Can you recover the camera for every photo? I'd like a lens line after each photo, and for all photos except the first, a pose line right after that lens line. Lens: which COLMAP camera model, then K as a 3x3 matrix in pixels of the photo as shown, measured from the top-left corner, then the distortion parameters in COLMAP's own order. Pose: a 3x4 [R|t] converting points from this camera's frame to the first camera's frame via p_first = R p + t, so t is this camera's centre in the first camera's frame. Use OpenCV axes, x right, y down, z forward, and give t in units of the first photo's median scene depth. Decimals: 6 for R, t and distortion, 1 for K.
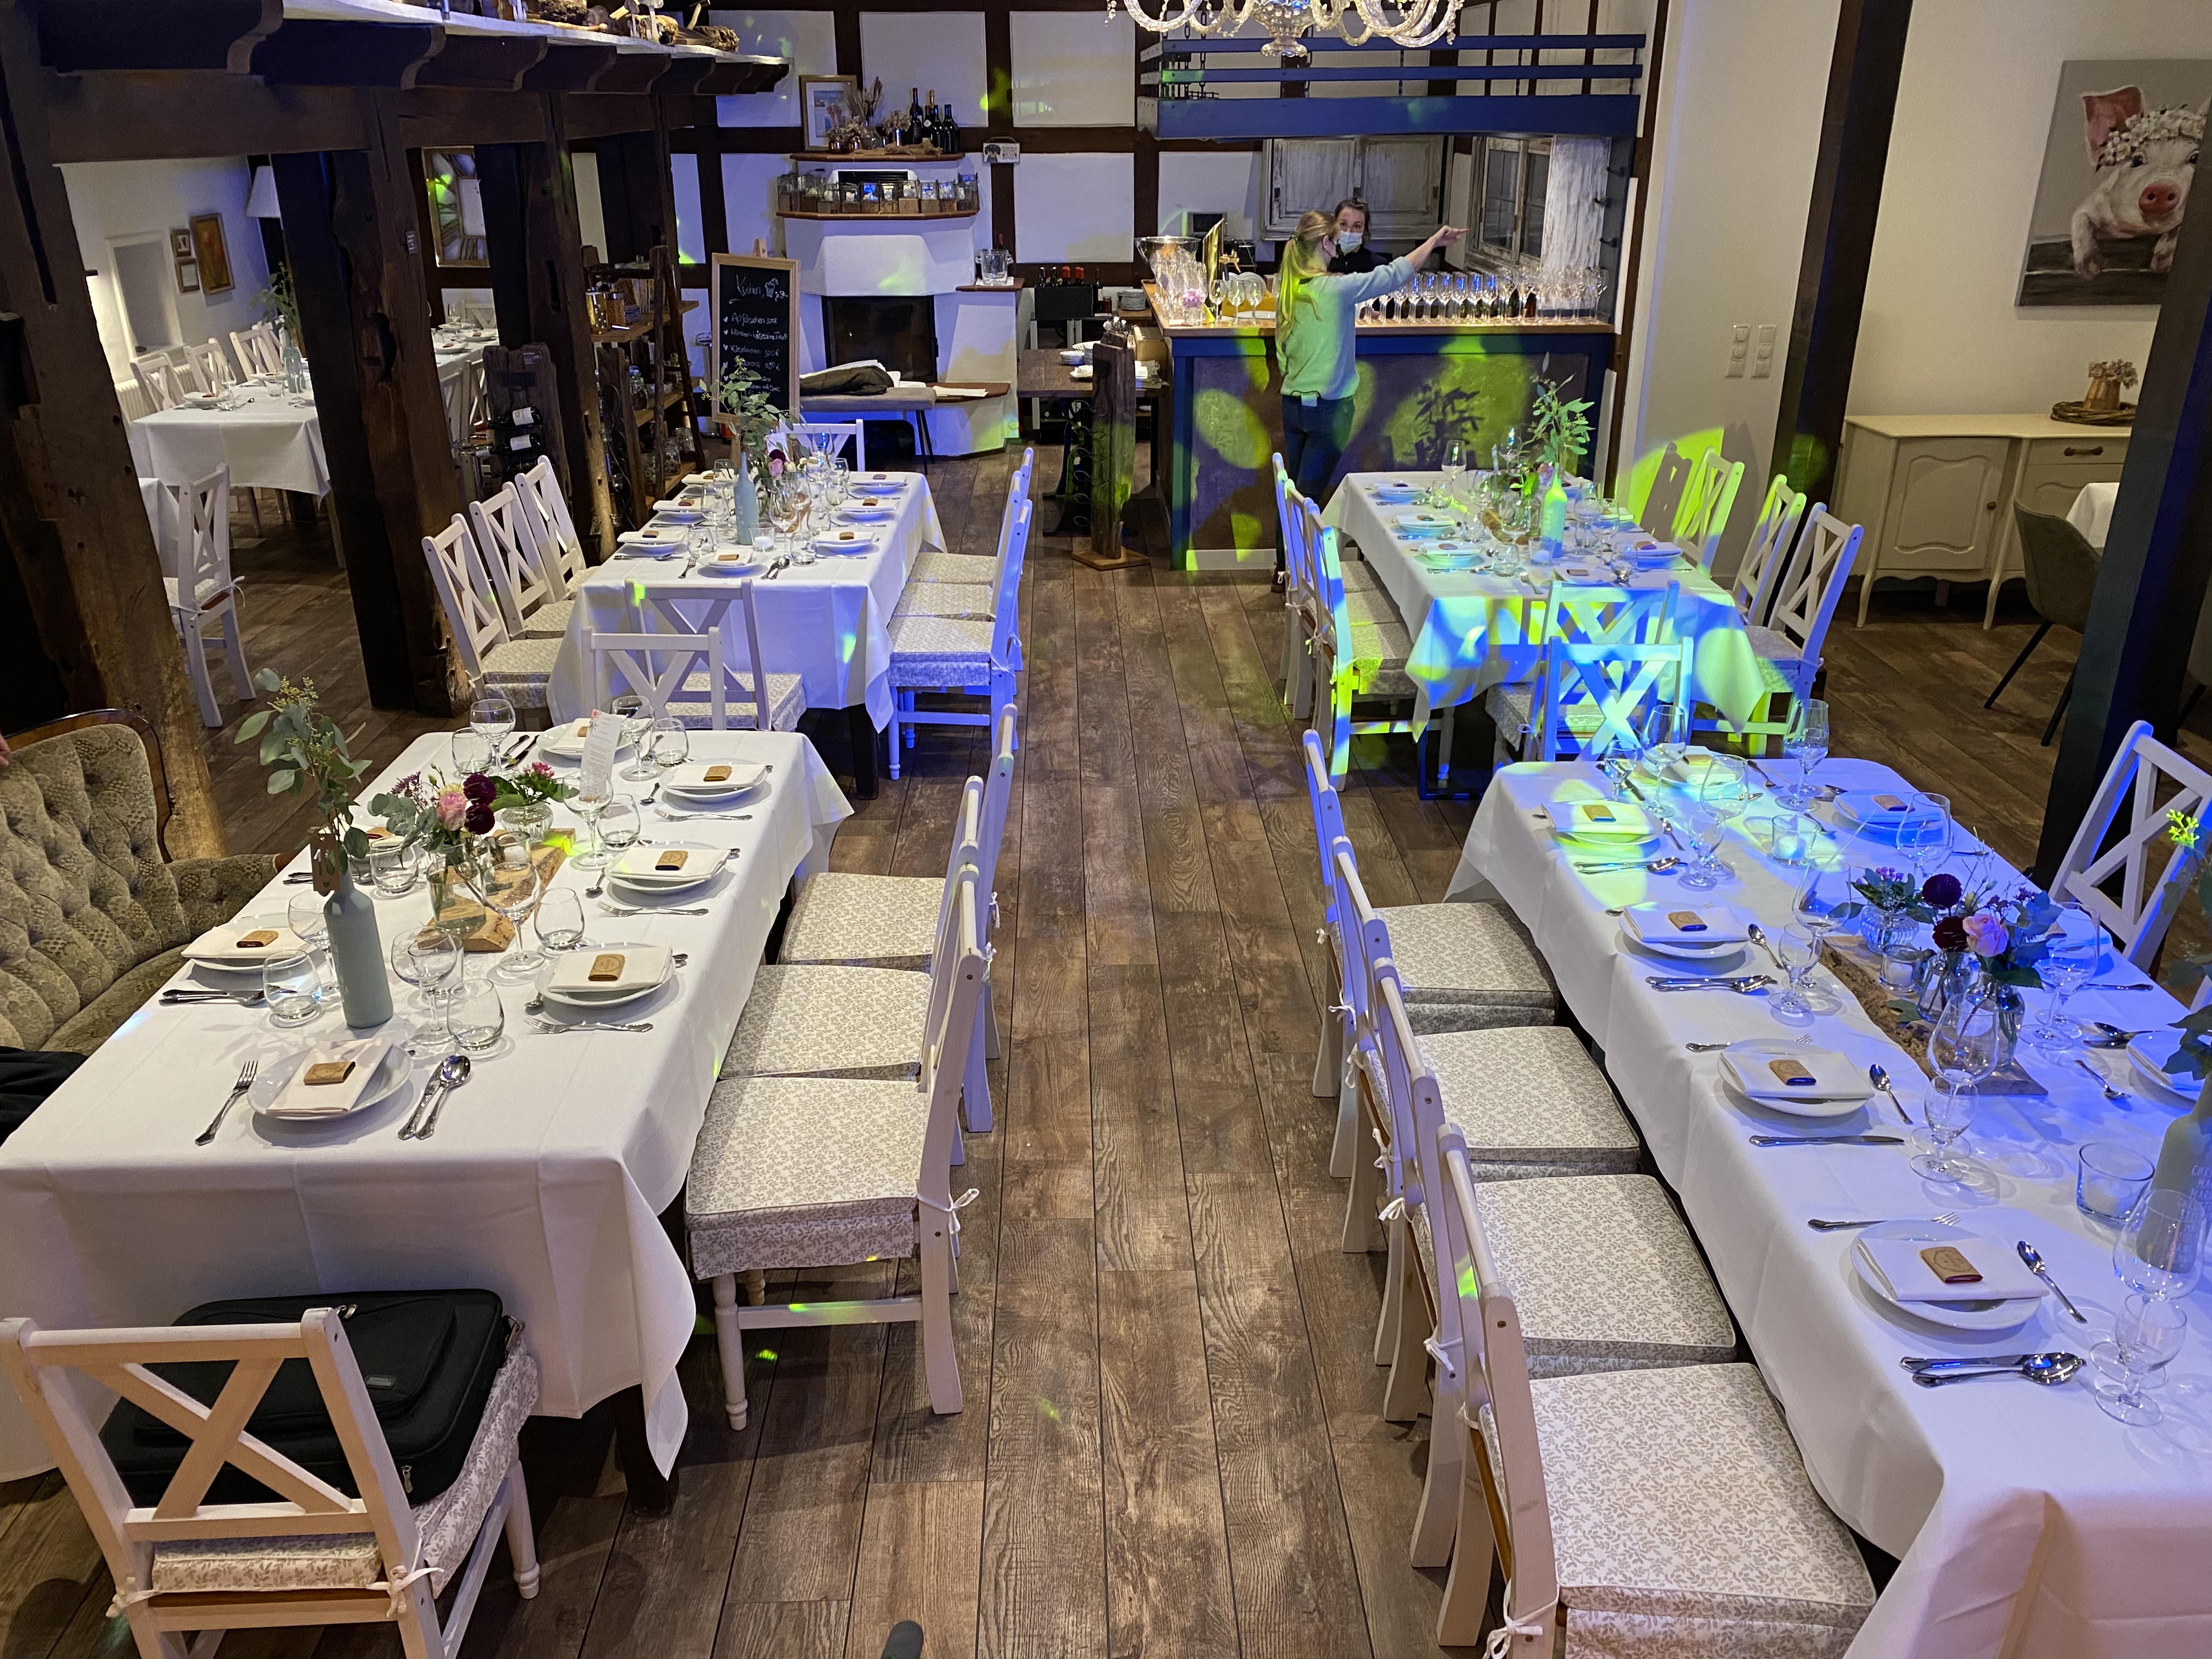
lens RADIAL K [[1693.7, 0, 1101.6], [0, 1693.7, 830.8], [0, 0, 1]] dist [0.016541, -0.012476]
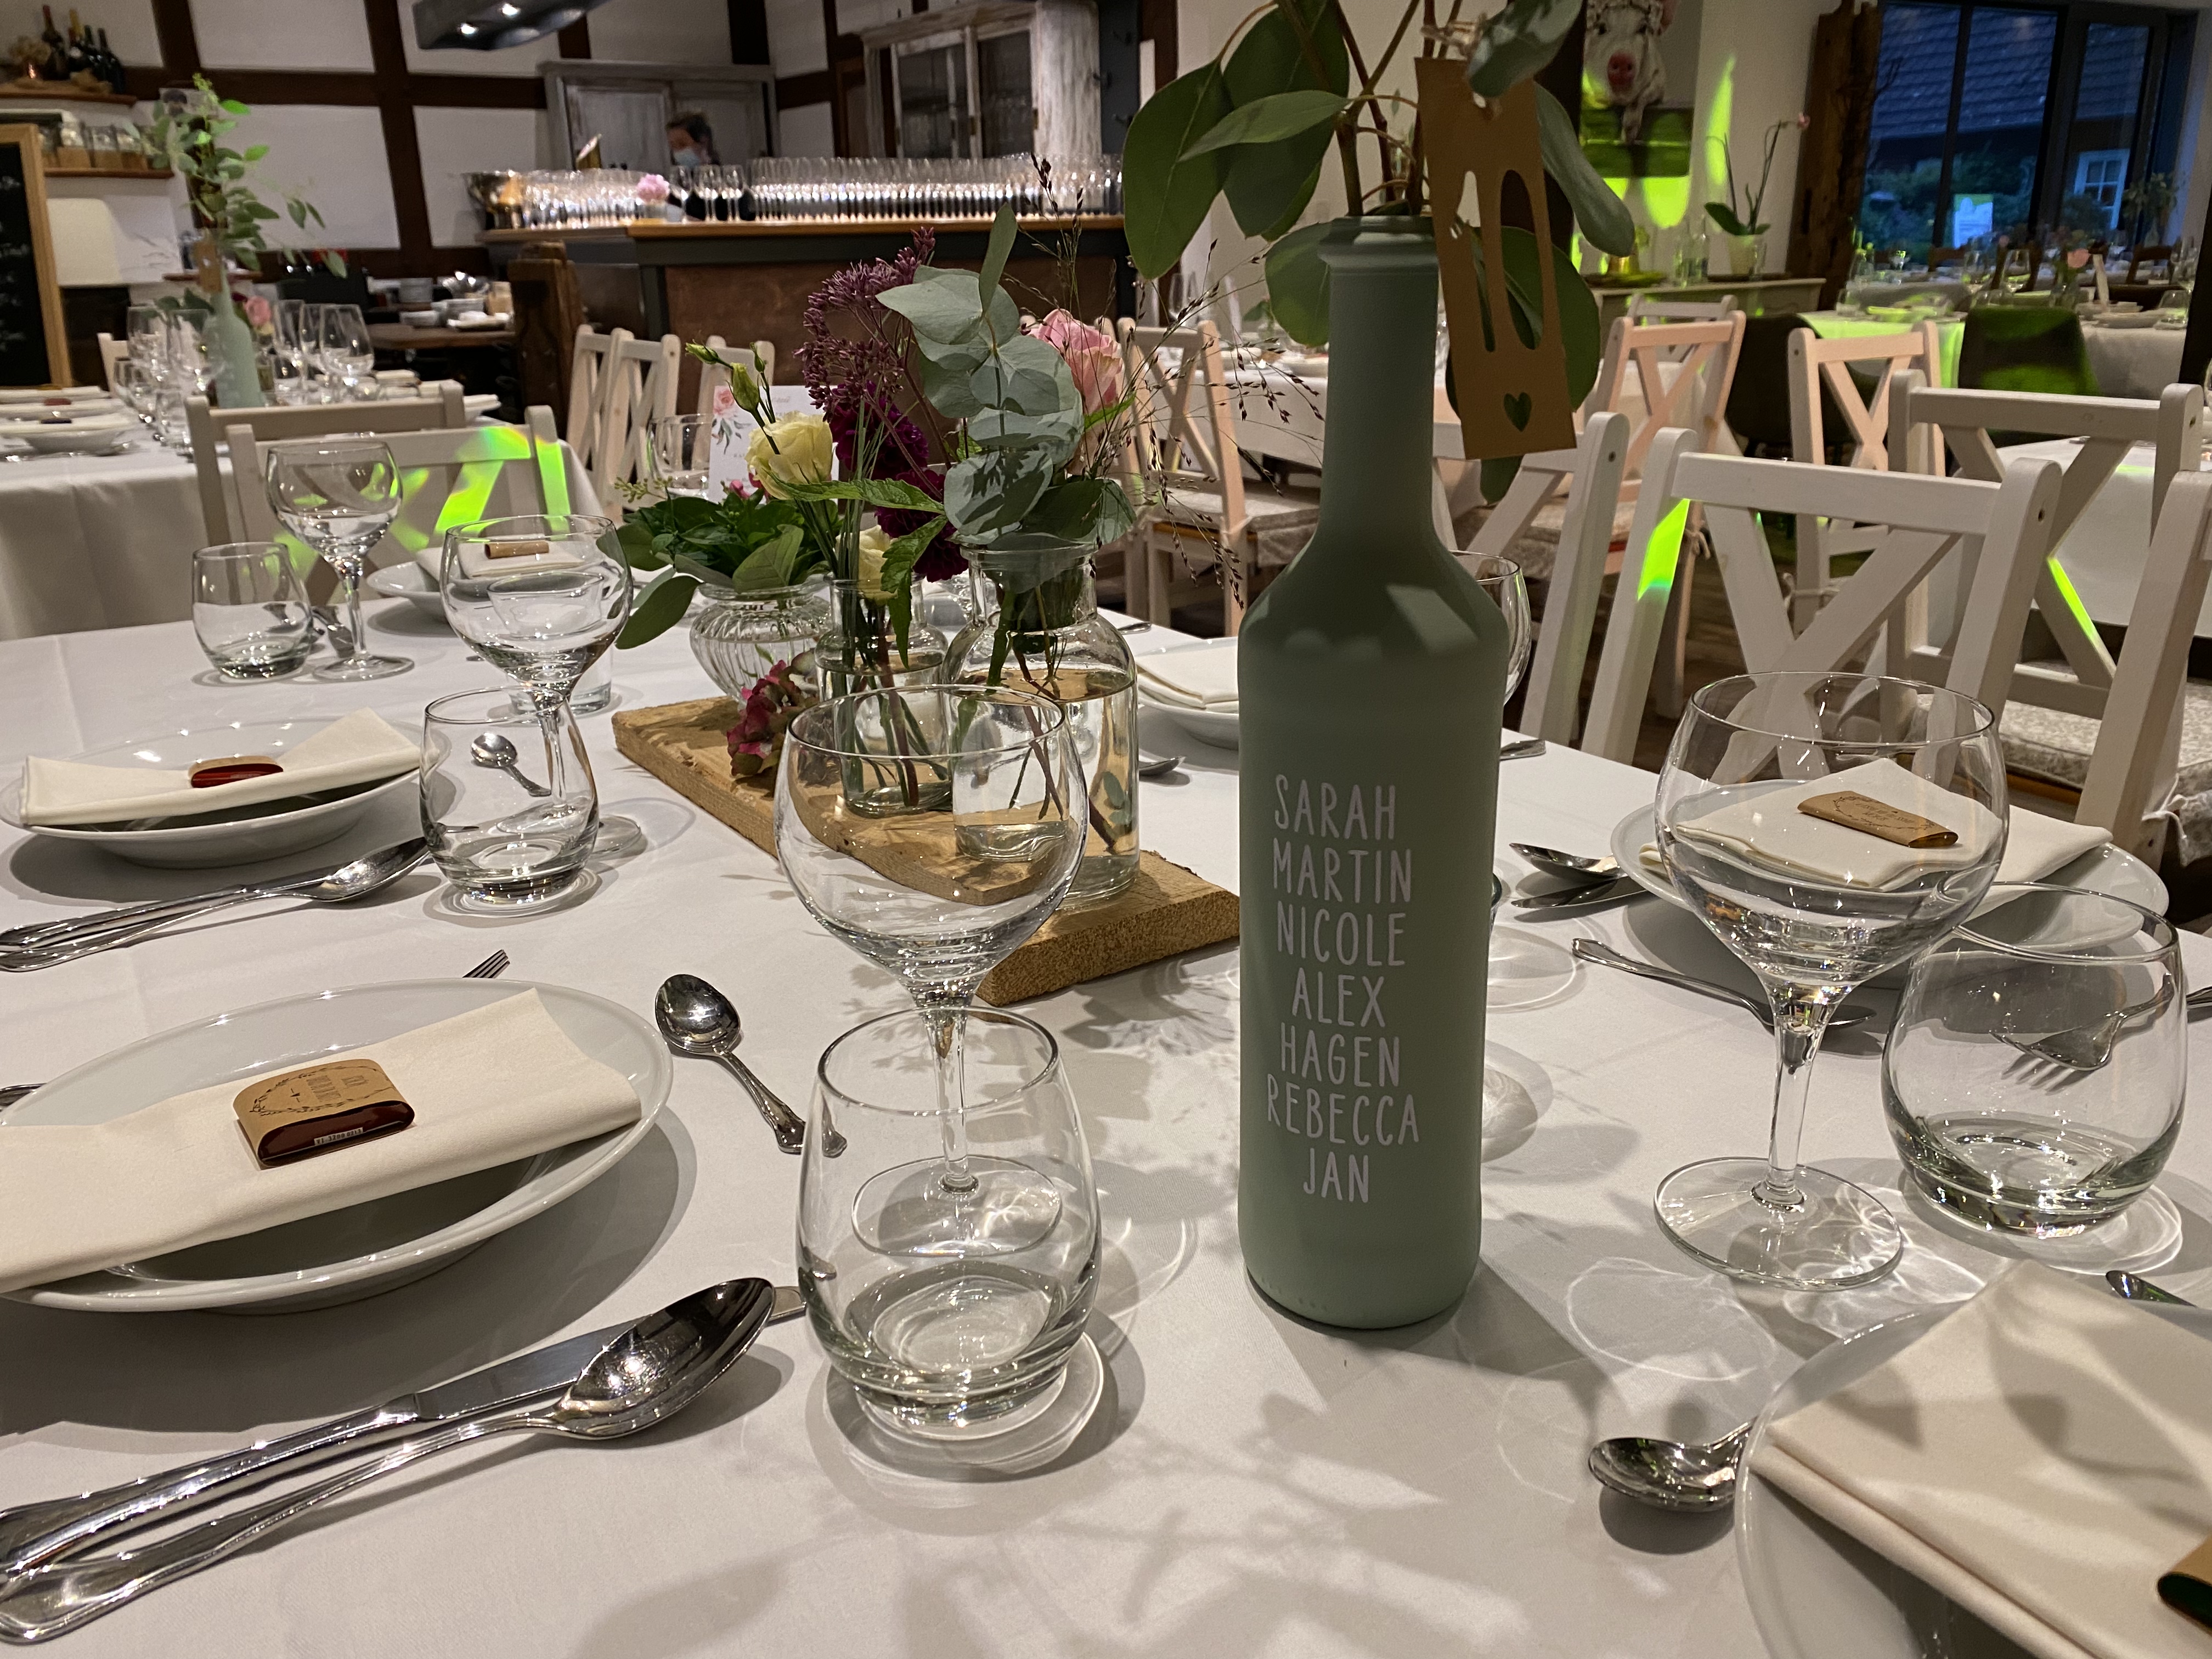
lens RADIAL K [[1693.7, 0, 1101.5], [0, 1693.7, 826.2], [0, 0, 1]] dist [0.016541, -0.012476]
pose [[0.860019, -0.178727, 0.477937, -0.197843], [0.218574, 0.975403, -0.028553, 0.024944], [-0.461077, 0.129021, 0.877930, 0.317284]]
